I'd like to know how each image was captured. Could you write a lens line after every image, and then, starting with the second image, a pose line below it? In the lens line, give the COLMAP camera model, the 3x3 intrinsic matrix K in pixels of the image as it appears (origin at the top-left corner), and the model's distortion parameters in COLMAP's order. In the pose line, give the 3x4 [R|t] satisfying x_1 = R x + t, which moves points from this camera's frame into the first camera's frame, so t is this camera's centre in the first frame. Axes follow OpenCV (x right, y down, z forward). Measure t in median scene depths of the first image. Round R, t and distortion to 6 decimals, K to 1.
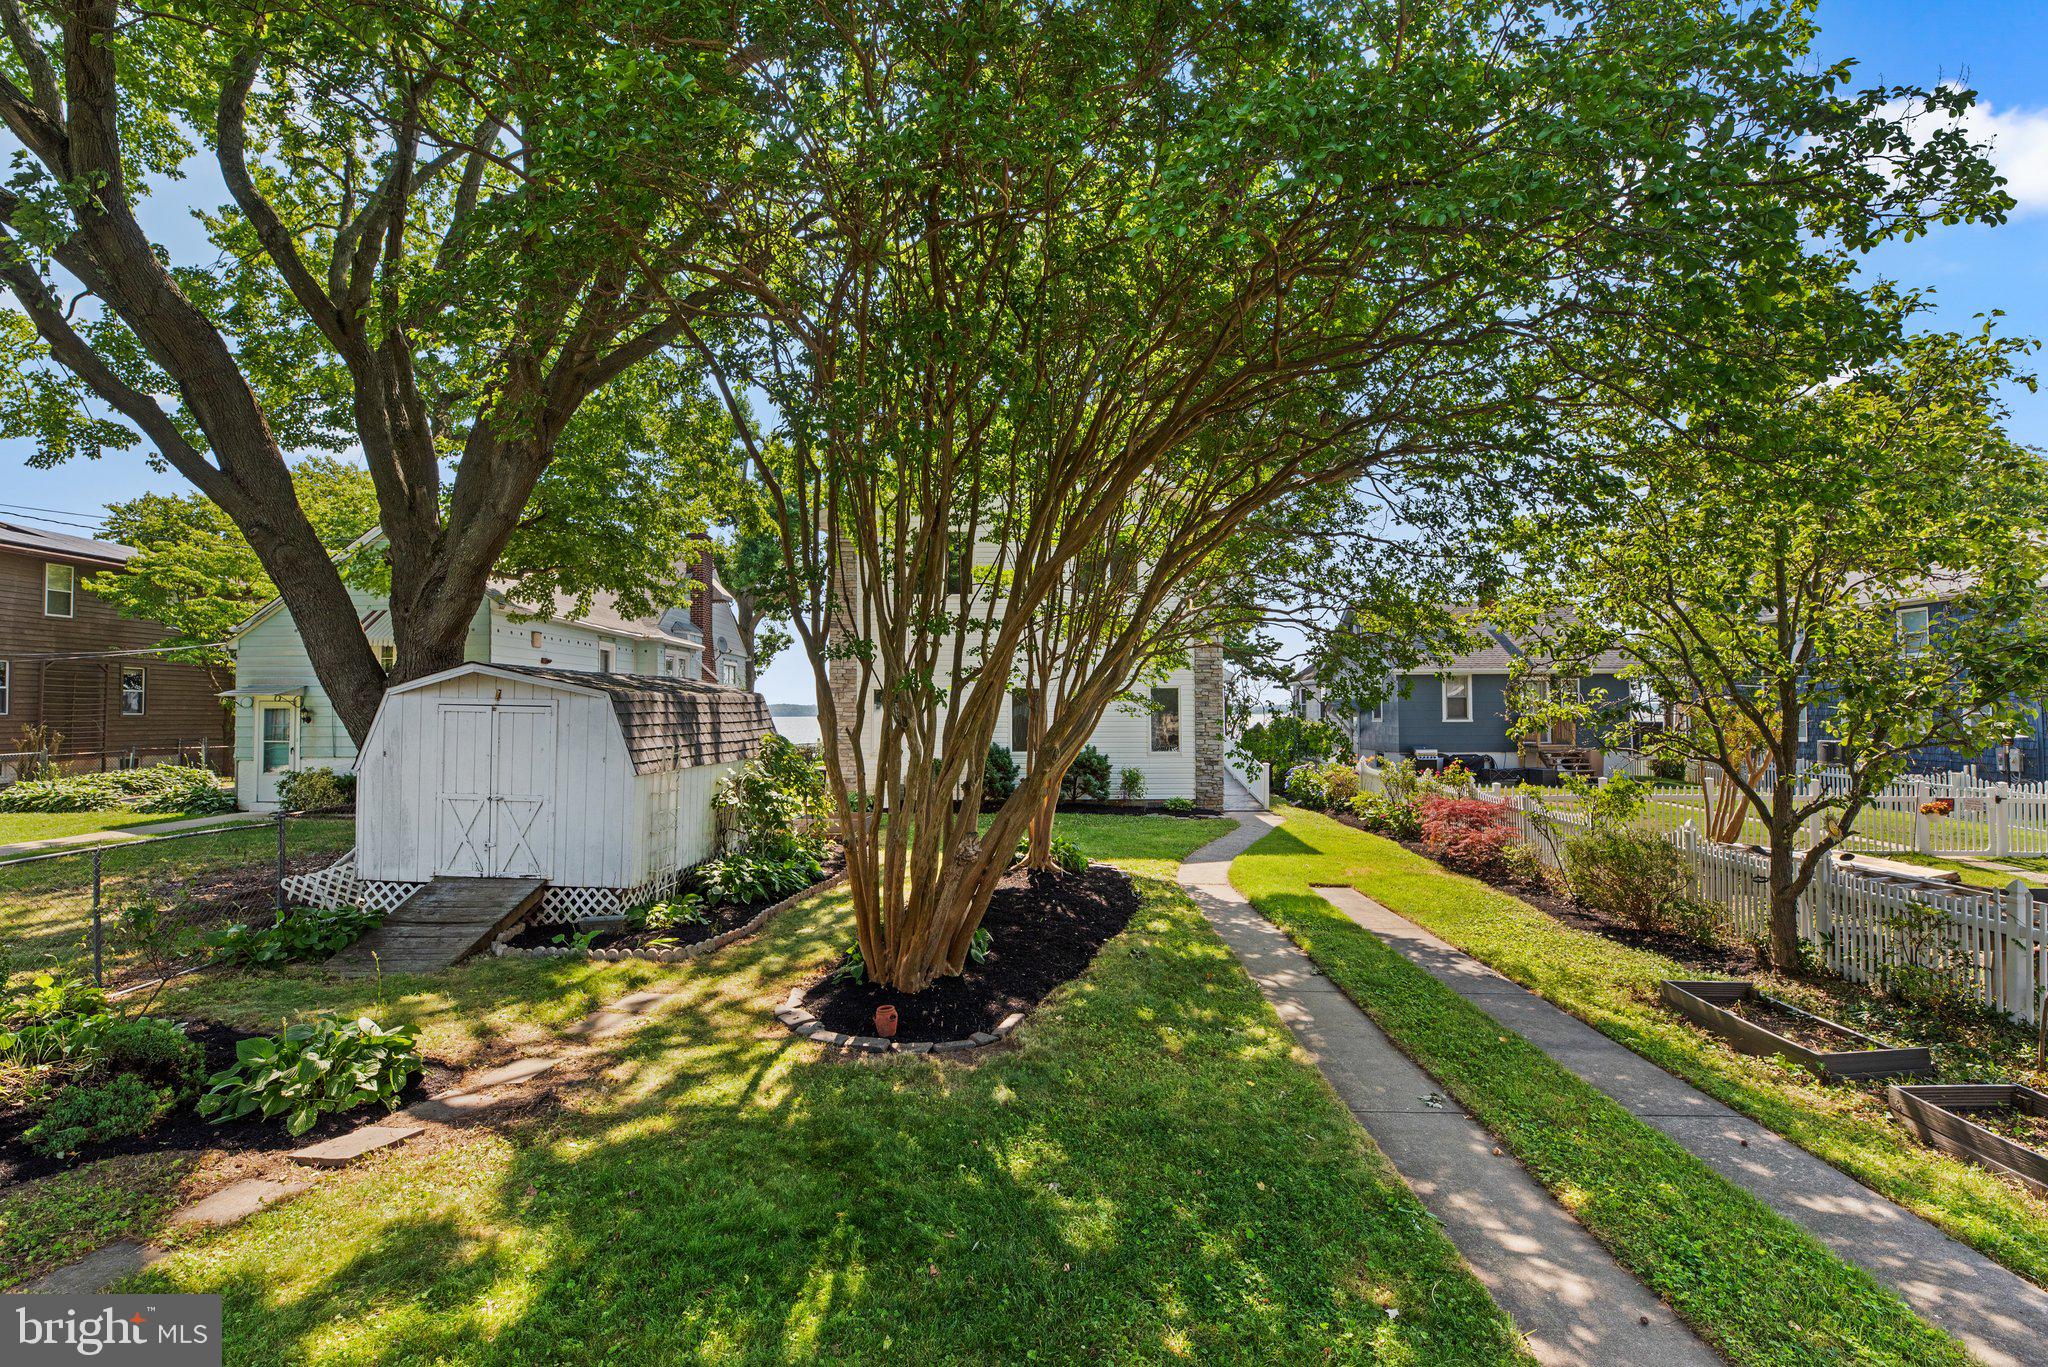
lens RADIAL K [[994.5, 0, 1024.0], [0, 994.5, 683.5], [0, 0, 1]] dist [-0.003048, -0.000272]
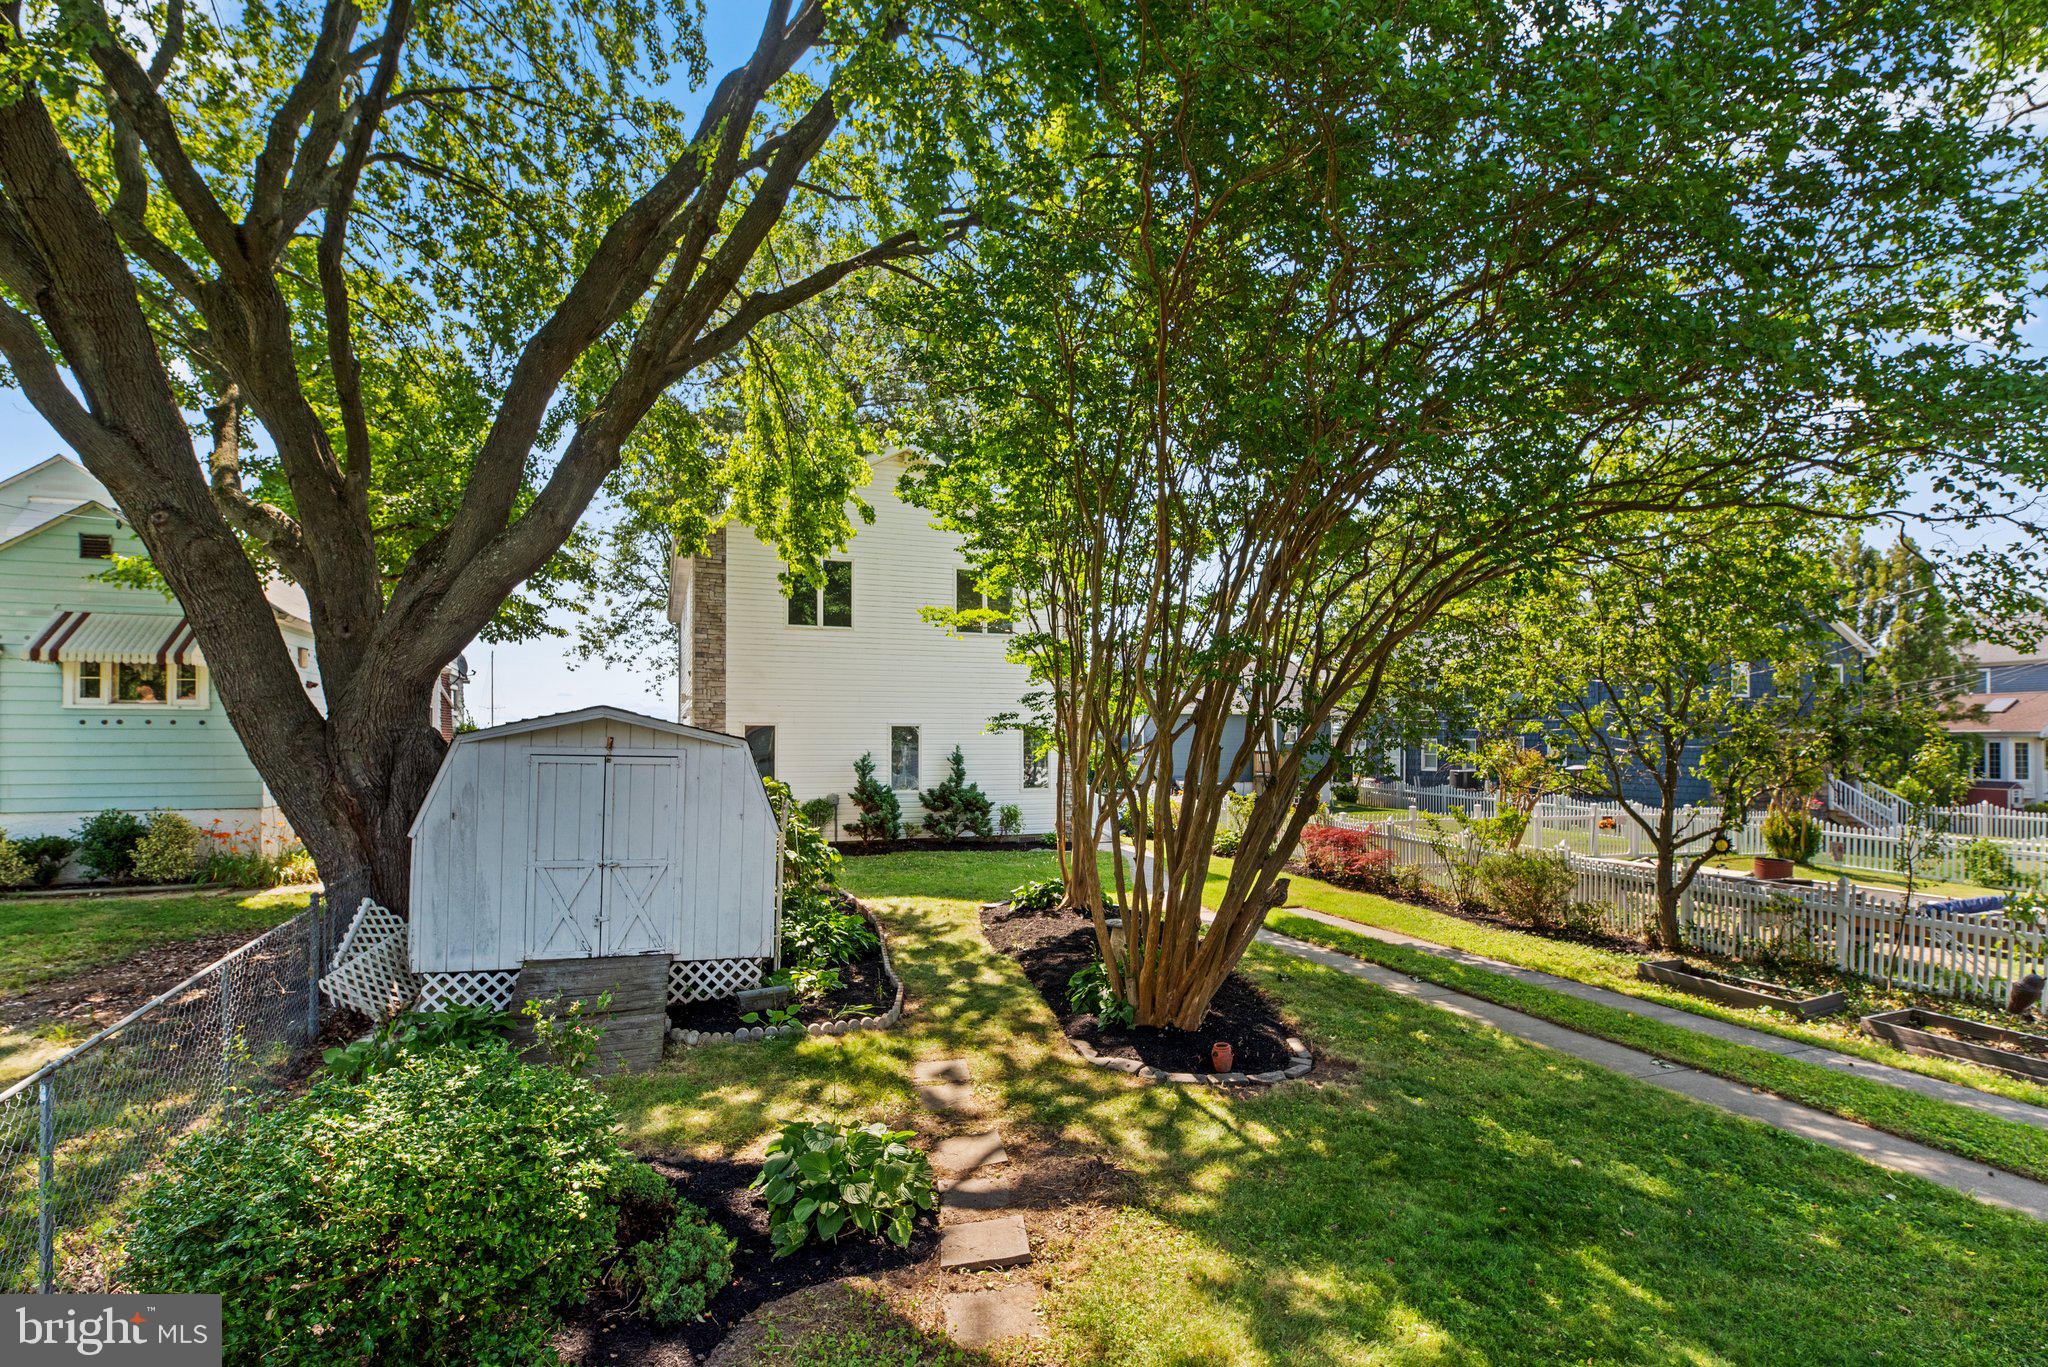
lens RADIAL K [[1018.8, 0, 1023.9], [0, 1018.8, 714.1], [0, 0, 1]] dist [0.001114, -0.000024]
pose [[0.917854, 0.015004, 0.396634, -0.768966], [-0.018256, 0.999824, 0.004424, -0.034534], [-0.396498, -0.011301, 0.917966, 0.070354]]
